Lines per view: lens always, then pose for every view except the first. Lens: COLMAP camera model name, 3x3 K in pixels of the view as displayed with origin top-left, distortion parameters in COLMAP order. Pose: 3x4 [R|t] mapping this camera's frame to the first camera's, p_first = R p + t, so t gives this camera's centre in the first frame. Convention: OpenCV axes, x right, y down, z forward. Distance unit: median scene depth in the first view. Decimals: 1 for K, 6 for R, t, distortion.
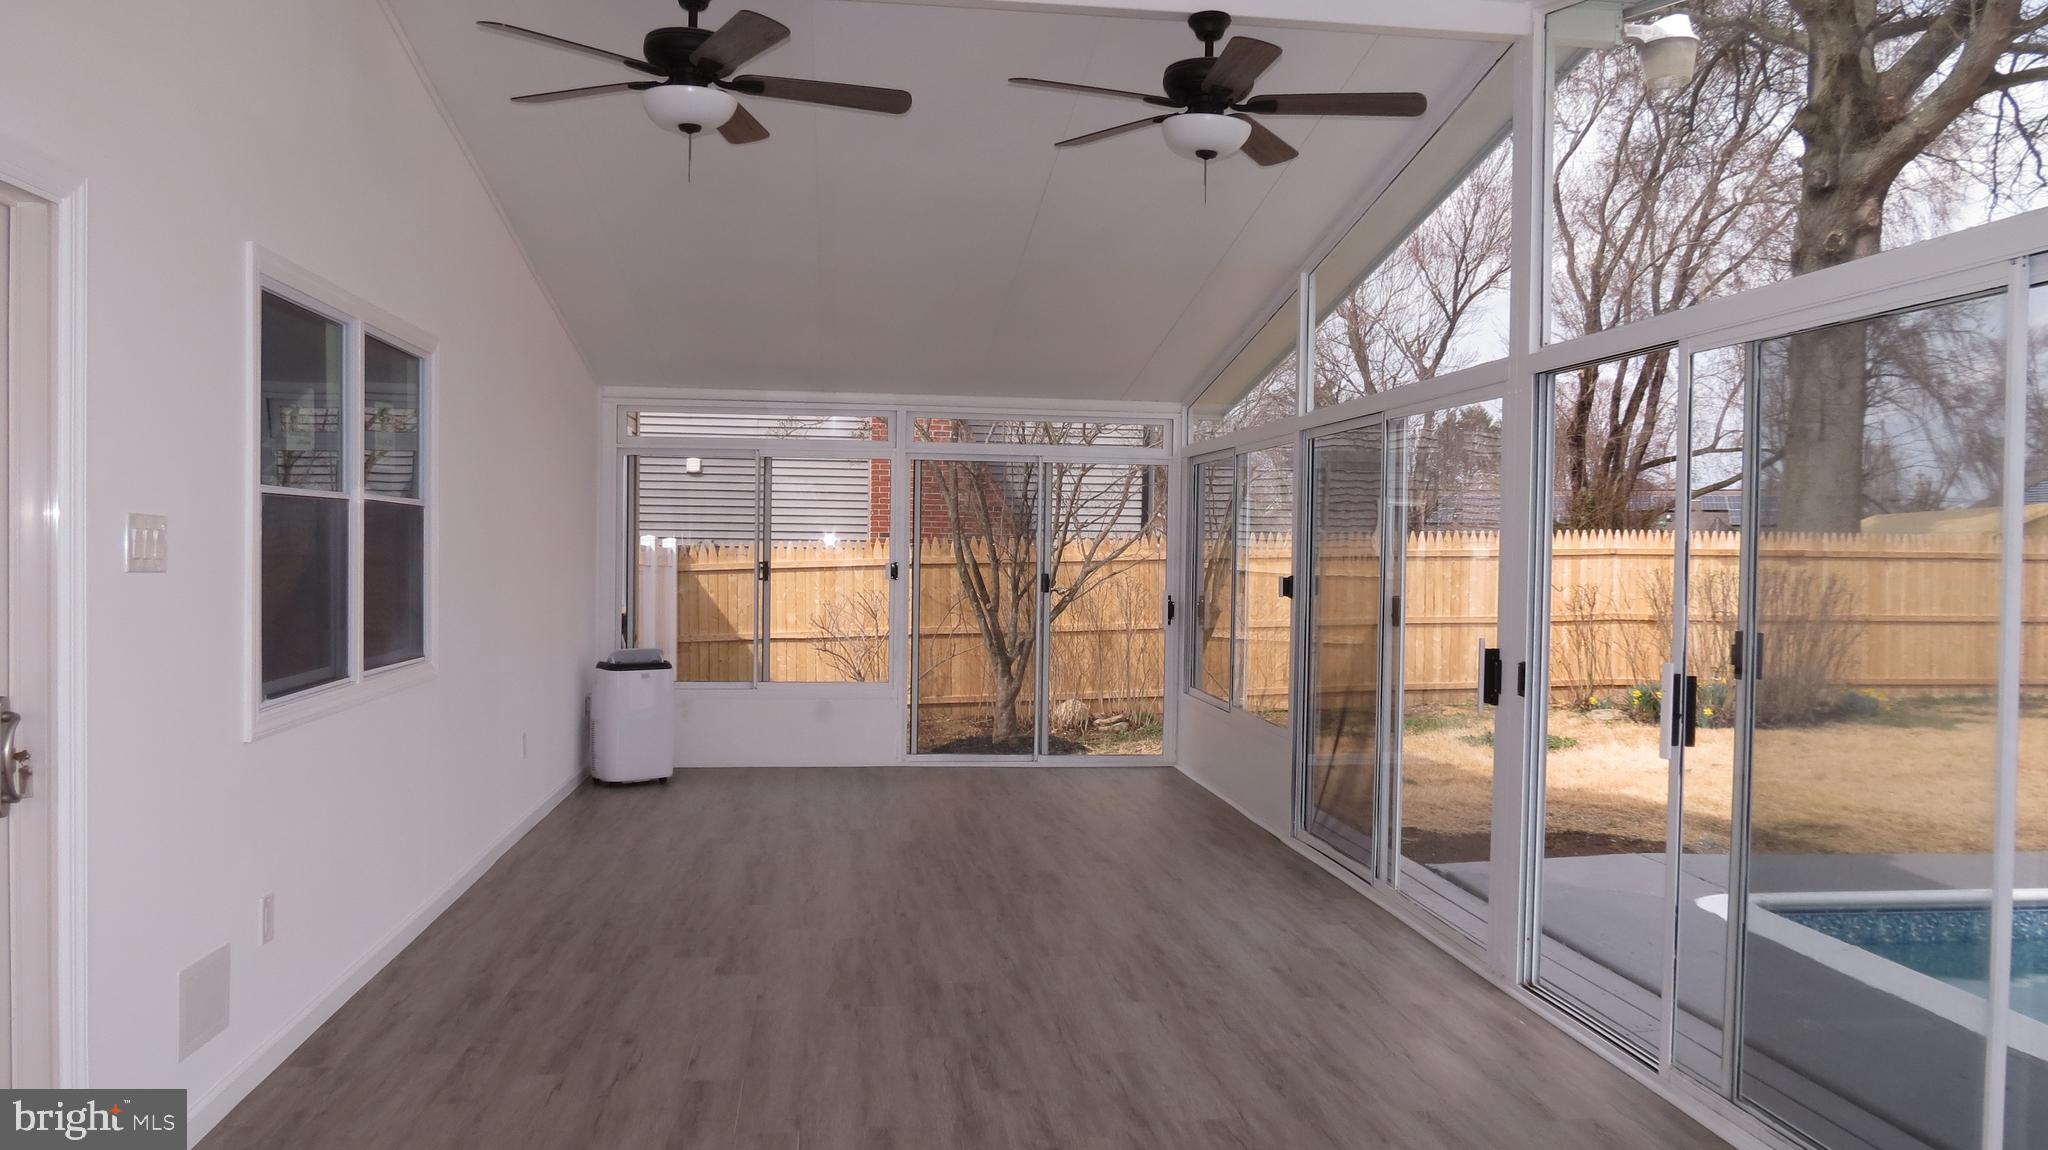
lens RADIAL K [[1448.2, 0, 1024.0], [0, 1448.2, 575.0], [0, 0, 1]] dist [-0.039383, 0.019715]
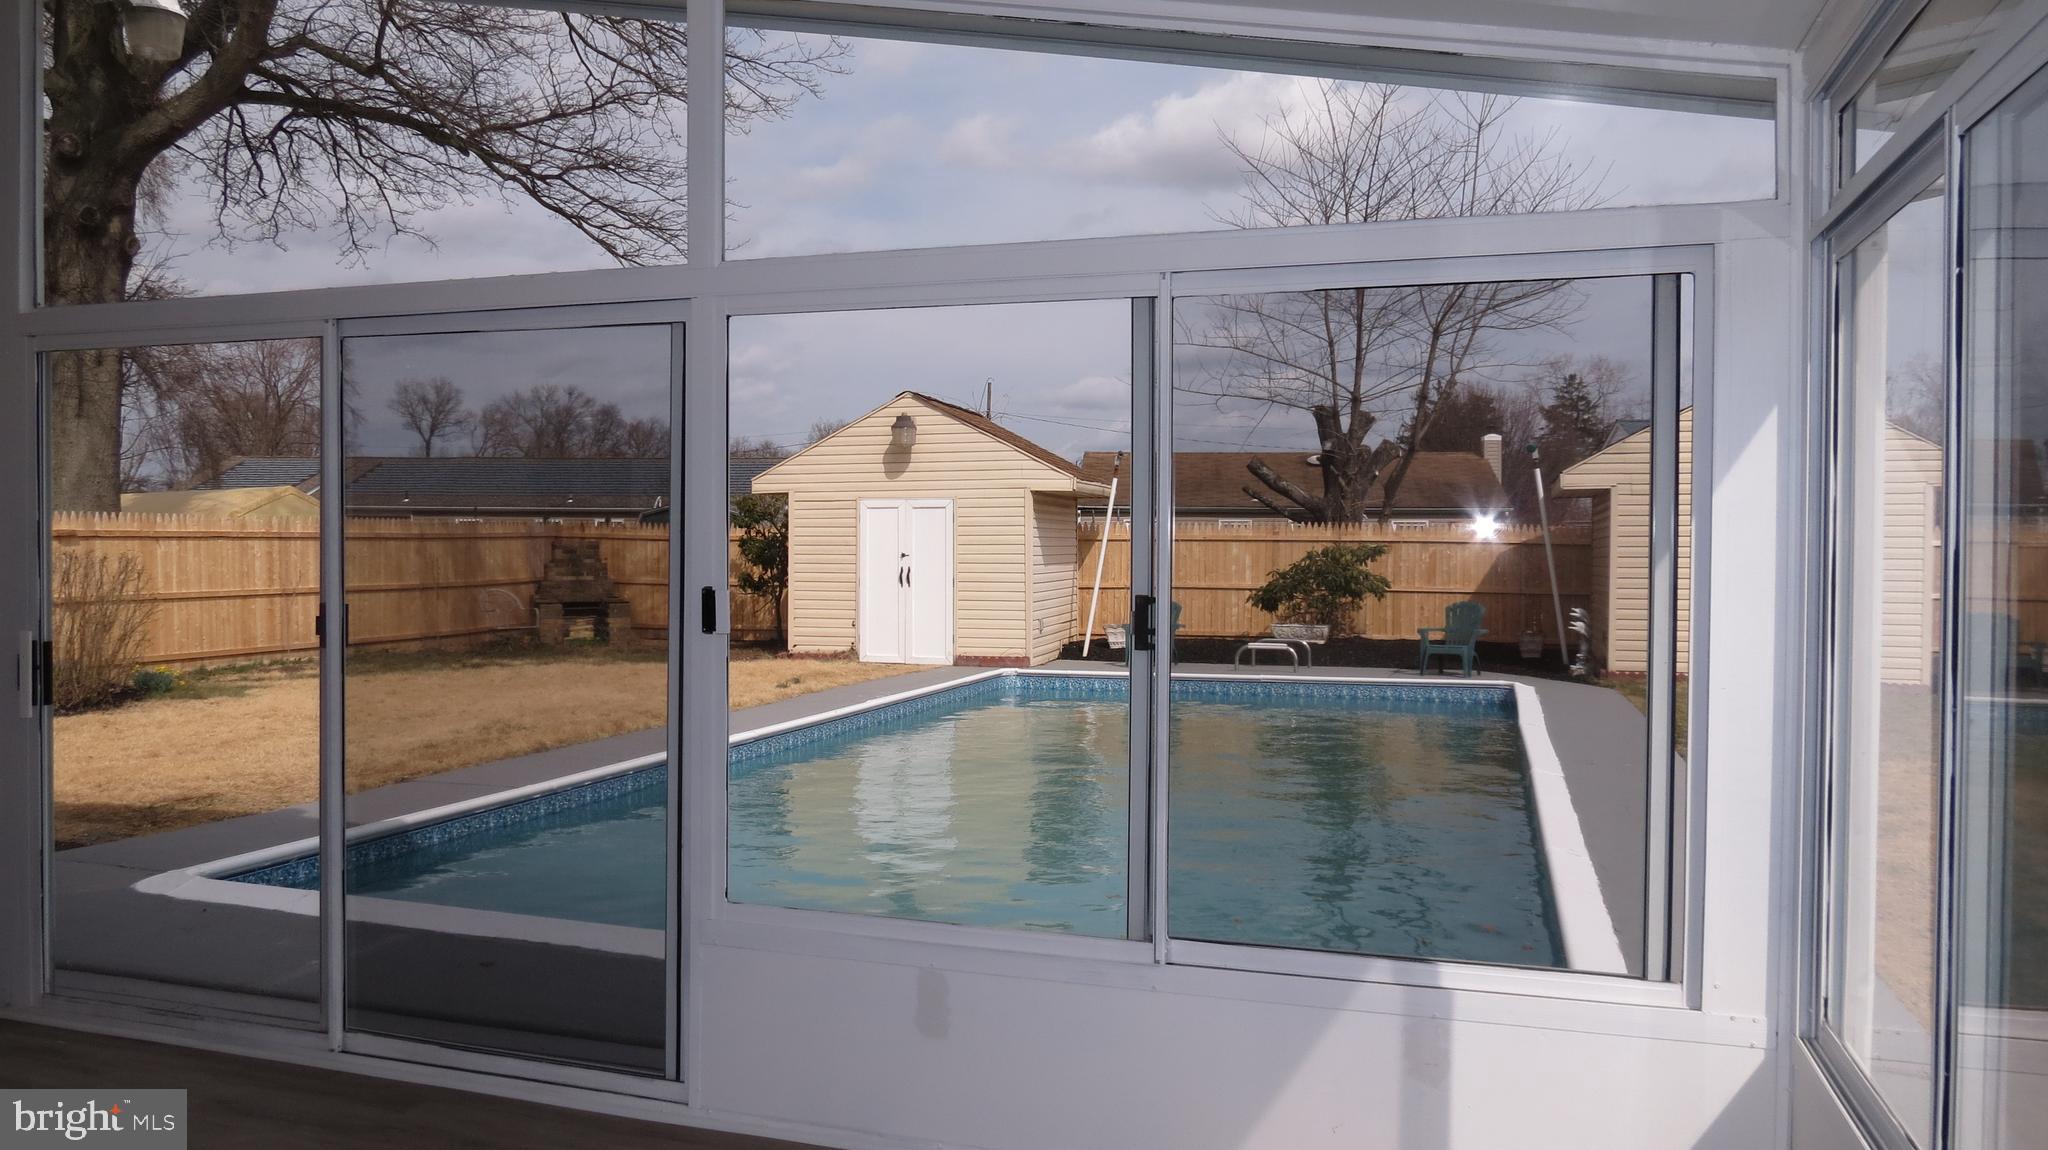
lens RADIAL K [[1438.4, 0, 1024.0], [0, 1438.4, 575.0], [0, 0, 1]] dist [-0.028336, 0.002409]
pose [[0.415305, -0.034002, 0.909047, -0.102651], [0.021402, 0.999390, 0.027603, 0.000414], [-0.909431, 0.007992, 0.415779, 0.026872]]
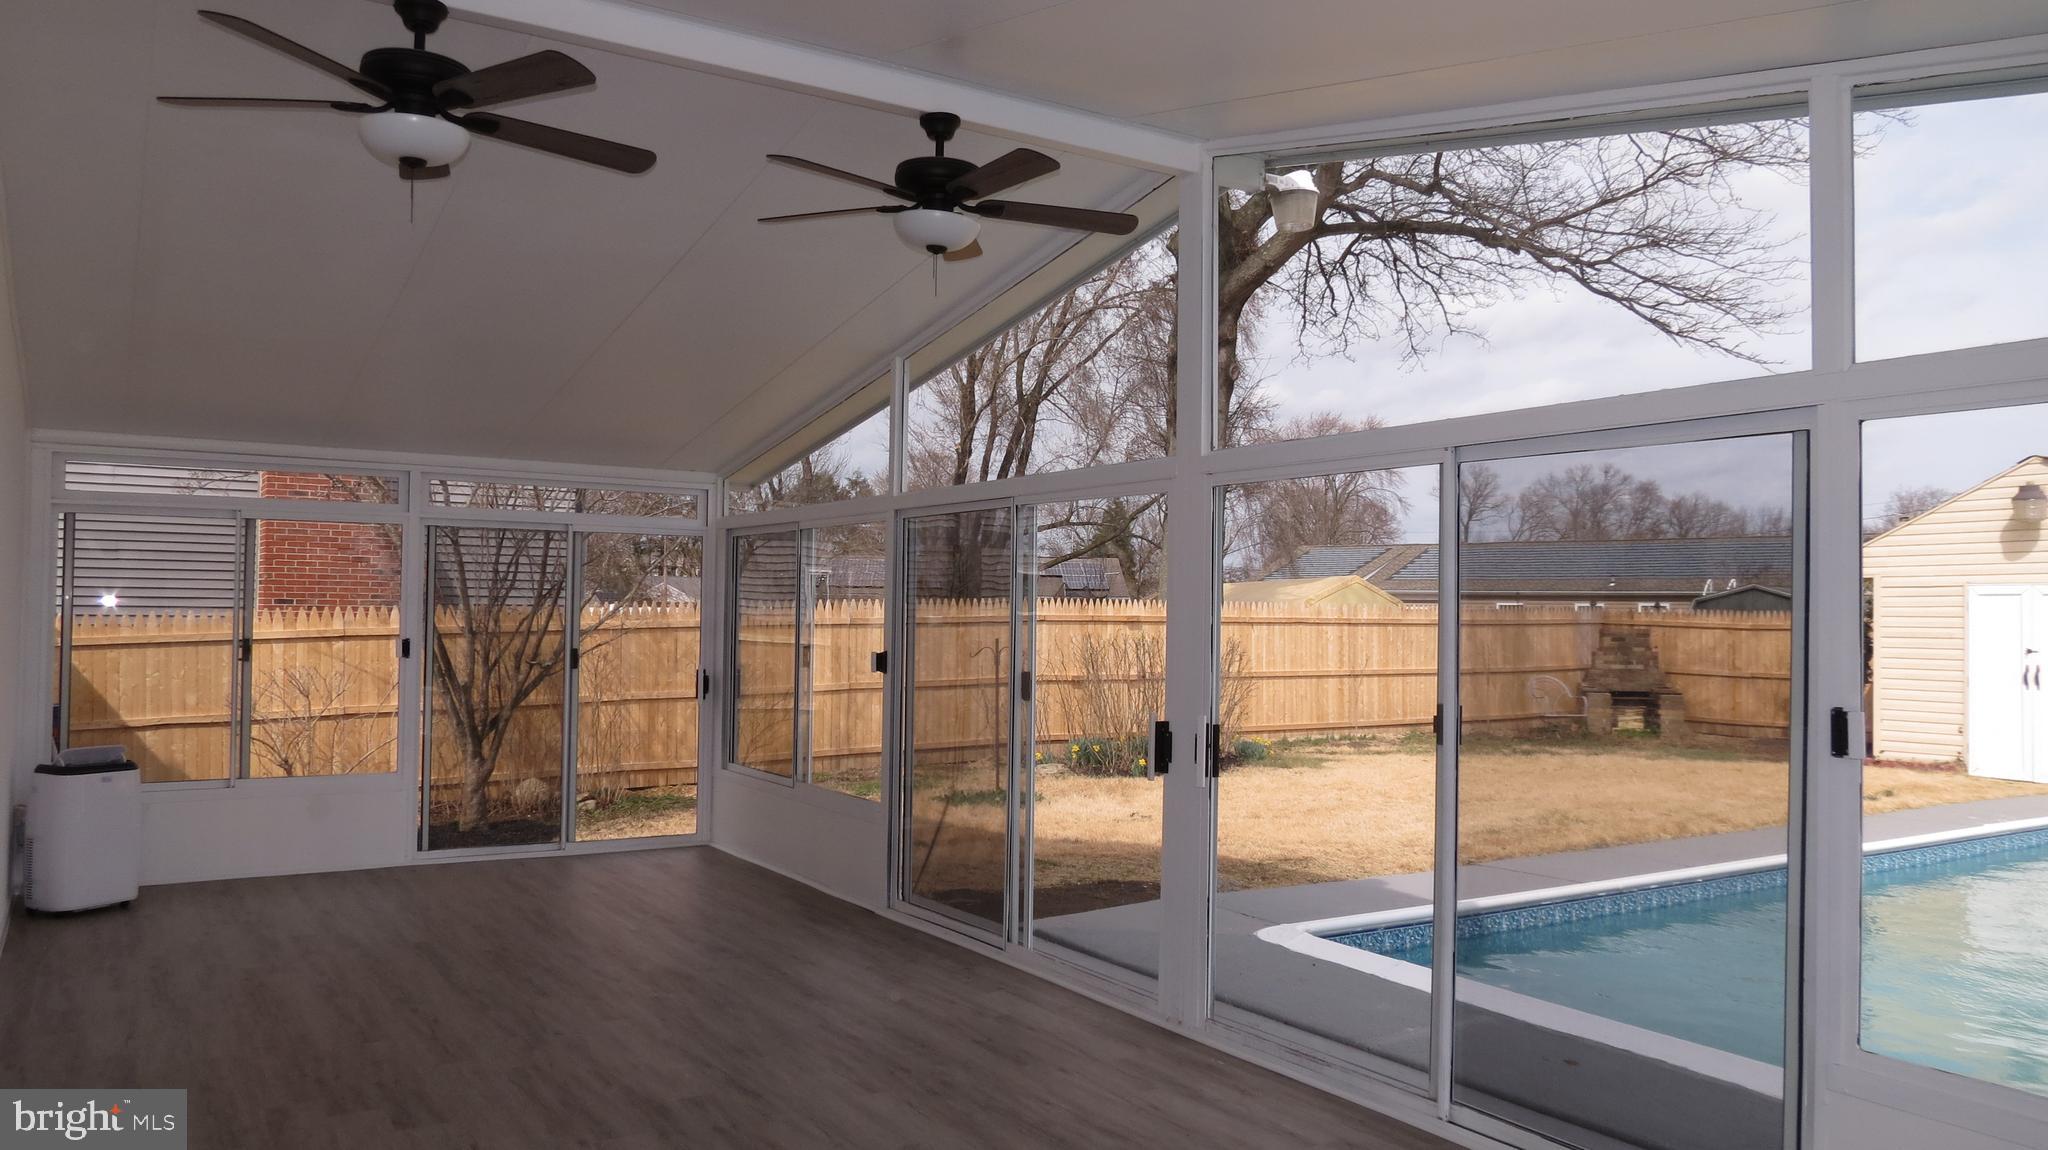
lens RADIAL K [[1448.2, 0, 1024.0], [0, 1448.2, 575.0], [0, 0, 1]] dist [-0.039383, 0.019715]
pose [[0.899317, 0.009161, 0.437200, -0.132157], [0.009130, 0.999169, -0.039716, -0.008739], [-0.437201, 0.039709, 0.898487, 0.027400]]
